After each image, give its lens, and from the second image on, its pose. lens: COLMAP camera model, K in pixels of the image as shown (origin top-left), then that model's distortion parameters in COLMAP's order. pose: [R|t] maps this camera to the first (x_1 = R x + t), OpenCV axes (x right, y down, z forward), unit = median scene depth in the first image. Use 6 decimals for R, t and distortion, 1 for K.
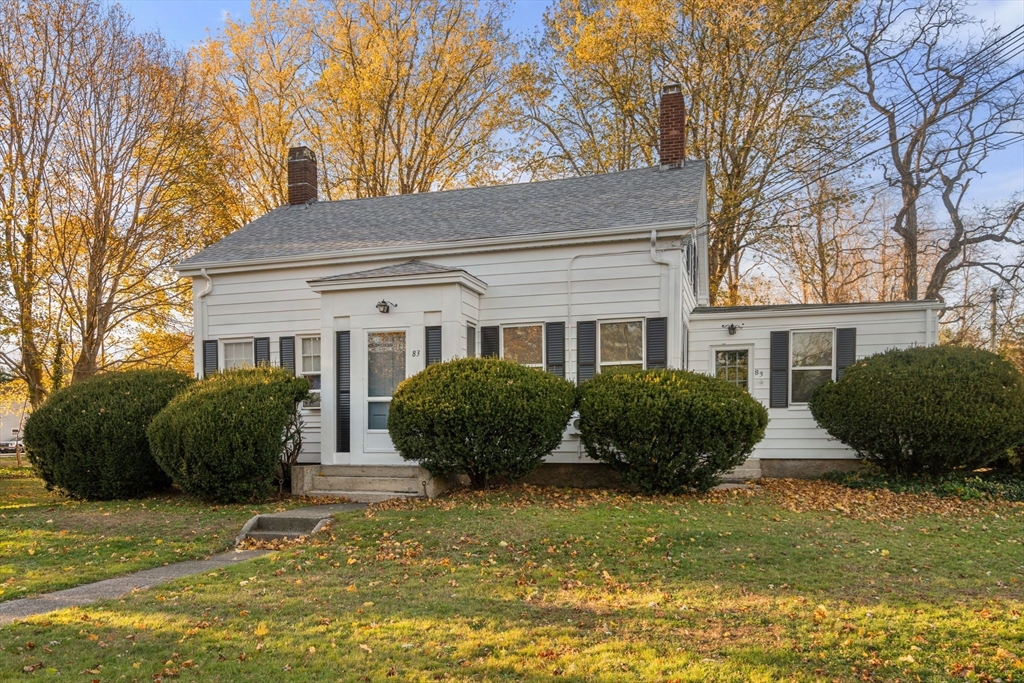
lens RADIAL K [[466.1, 0, 512.0], [0, 466.1, 416.2], [0, 0, 1]] dist [-0.000607, 0.000445]
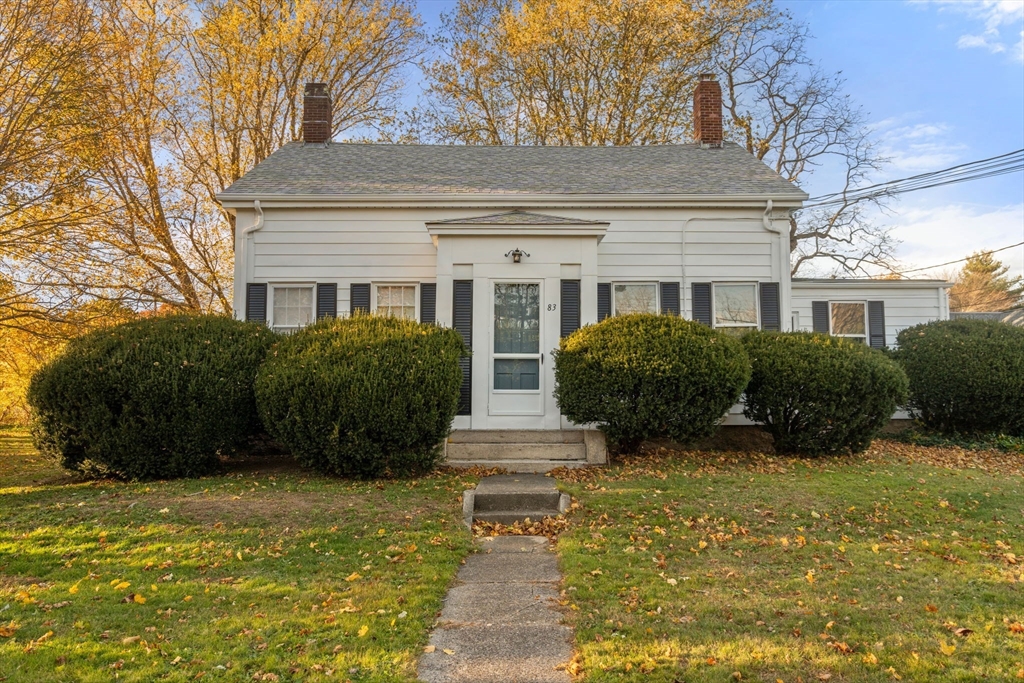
lens RADIAL K [[464.5, 0, 512.0], [0, 464.5, 341.5], [0, 0, 1]] dist [-0.001257, 0.001092]
pose [[0.980882, 0.025742, 0.192895, -0.451108], [-0.010358, 0.996714, -0.080342, 0.008295], [-0.194329, 0.076808, 0.977925, 0.113102]]
